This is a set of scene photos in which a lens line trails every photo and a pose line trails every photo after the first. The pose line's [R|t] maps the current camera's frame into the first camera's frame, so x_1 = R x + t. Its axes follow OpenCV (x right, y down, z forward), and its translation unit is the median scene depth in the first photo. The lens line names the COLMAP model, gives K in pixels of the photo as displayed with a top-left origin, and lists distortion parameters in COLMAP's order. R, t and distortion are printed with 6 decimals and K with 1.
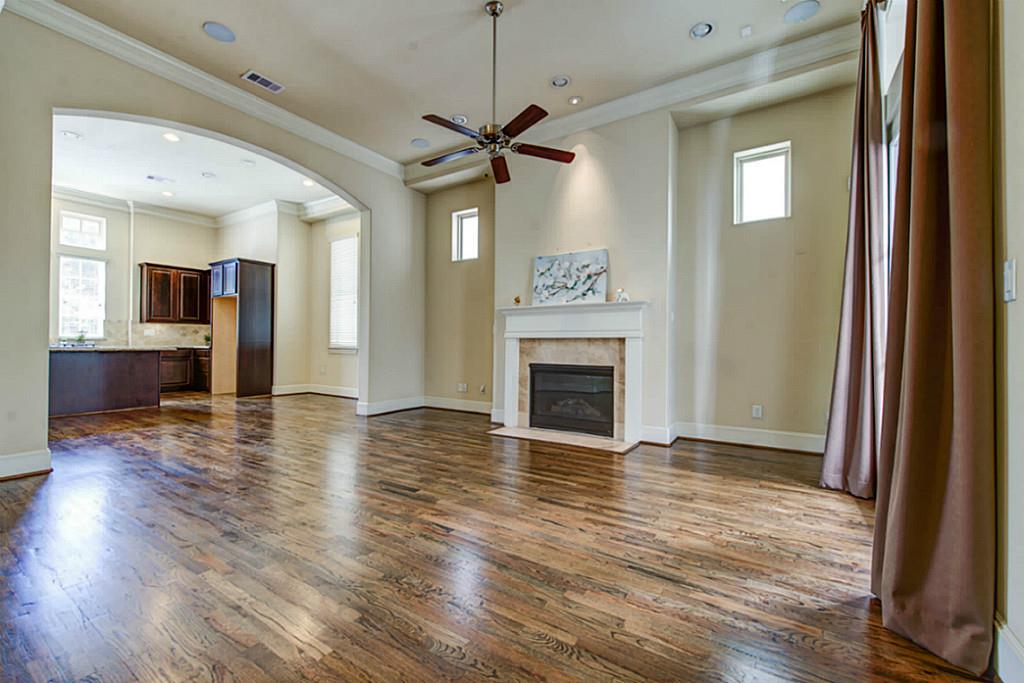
lens RADIAL K [[425.2, 0, 510.6], [0, 425.2, 342.1], [0, 0, 1]] dist [-0.001922, -0.000330]
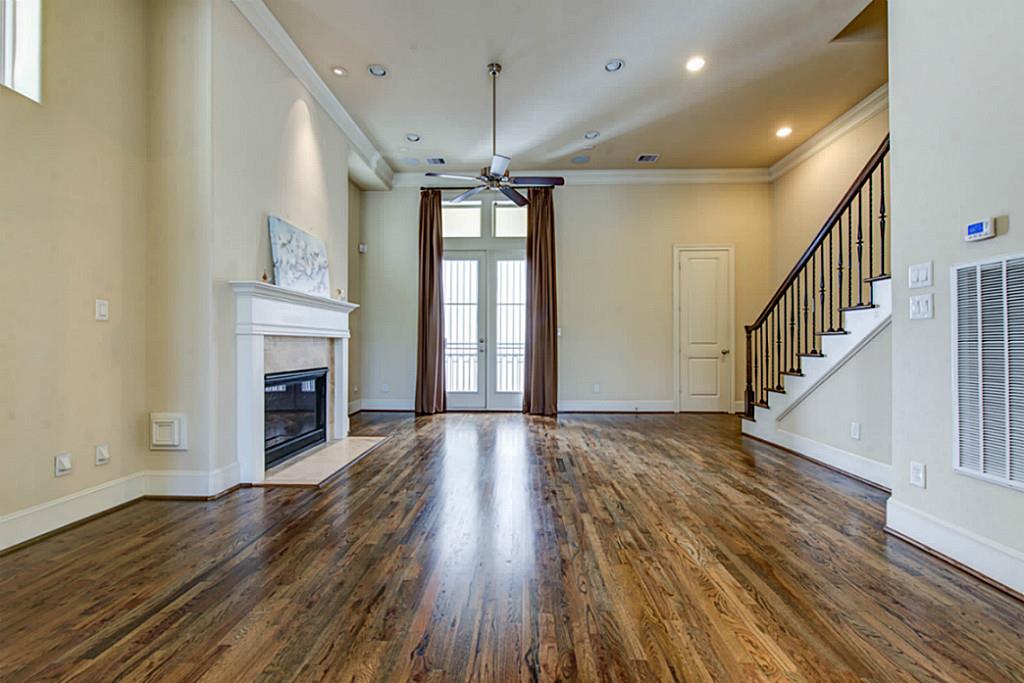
lens RADIAL K [[425.2, 0, 512.5], [0, 425.2, 342.9], [0, 0, 1]] dist [-0.001922, -0.000330]
pose [[-0.505316, 0.005998, 0.862914, -0.725874], [-0.002698, 0.999960, -0.008530, 0.008402], [-0.862930, -0.006638, -0.505279, 1.021352]]
